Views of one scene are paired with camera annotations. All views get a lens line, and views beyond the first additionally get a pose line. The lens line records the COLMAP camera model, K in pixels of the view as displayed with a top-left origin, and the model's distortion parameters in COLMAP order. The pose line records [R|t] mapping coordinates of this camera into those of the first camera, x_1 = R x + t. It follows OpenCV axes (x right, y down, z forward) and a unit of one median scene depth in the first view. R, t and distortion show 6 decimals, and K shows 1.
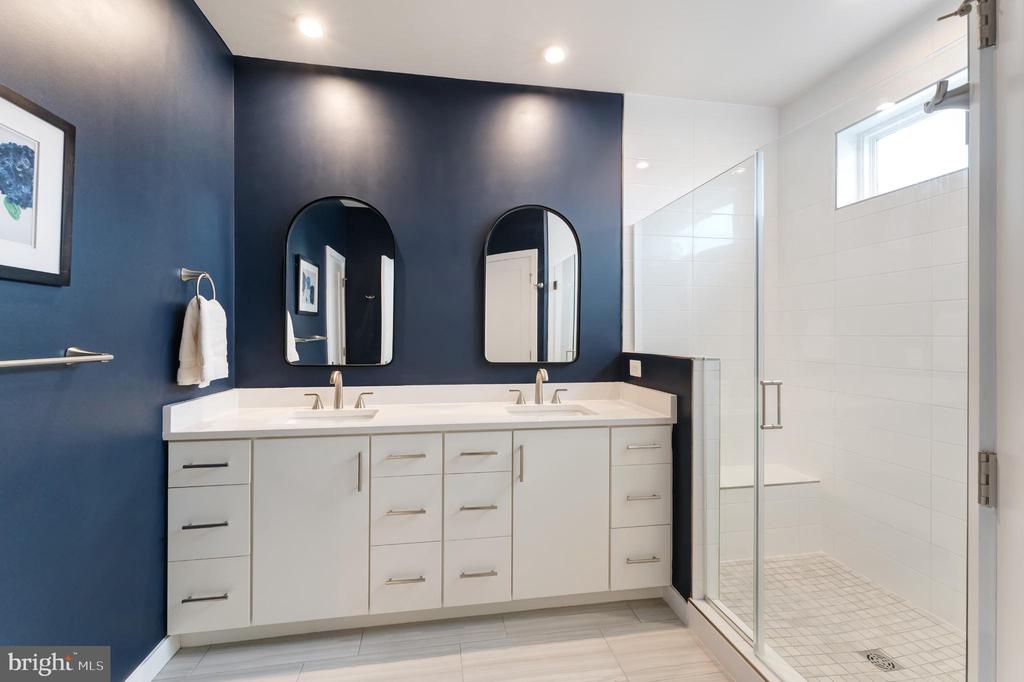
lens RADIAL K [[410.8, 0, 512.1], [0, 410.8, 335.4], [0, 0, 1]] dist [0.000474, -0.000533]
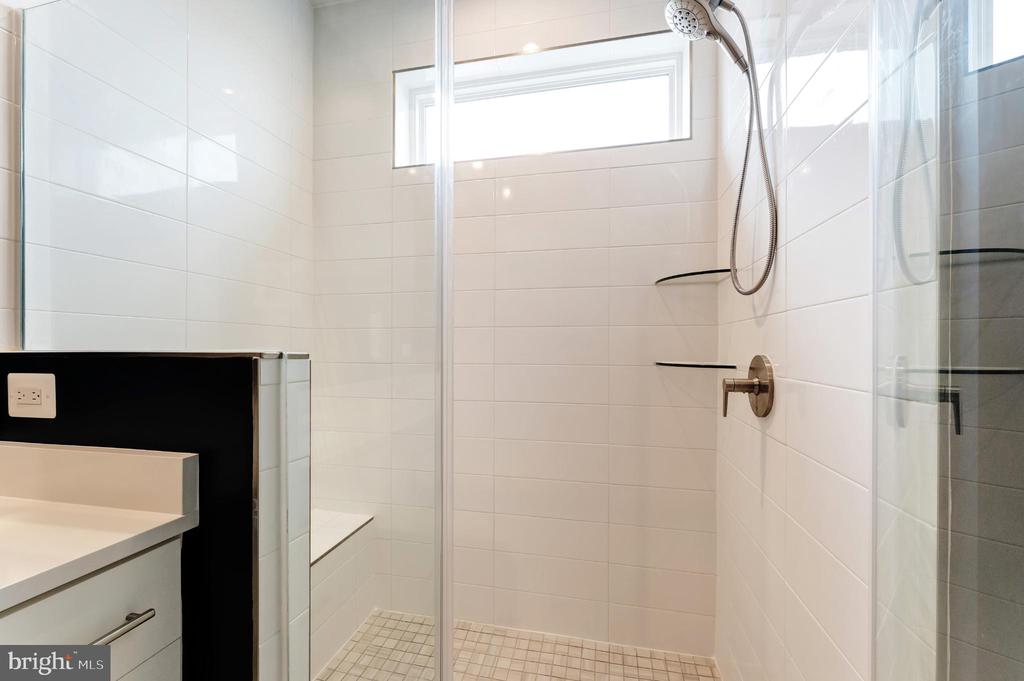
lens RADIAL K [[423.9, 0, 511.6], [0, 423.9, 344.0], [0, 0, 1]] dist [-0.003019, -0.000171]
pose [[0.376419, 0.003792, 0.926442, 0.138448], [-0.002245, 0.999992, -0.003180, 0.041979], [-0.926447, -0.000883, 0.376424, 0.563157]]
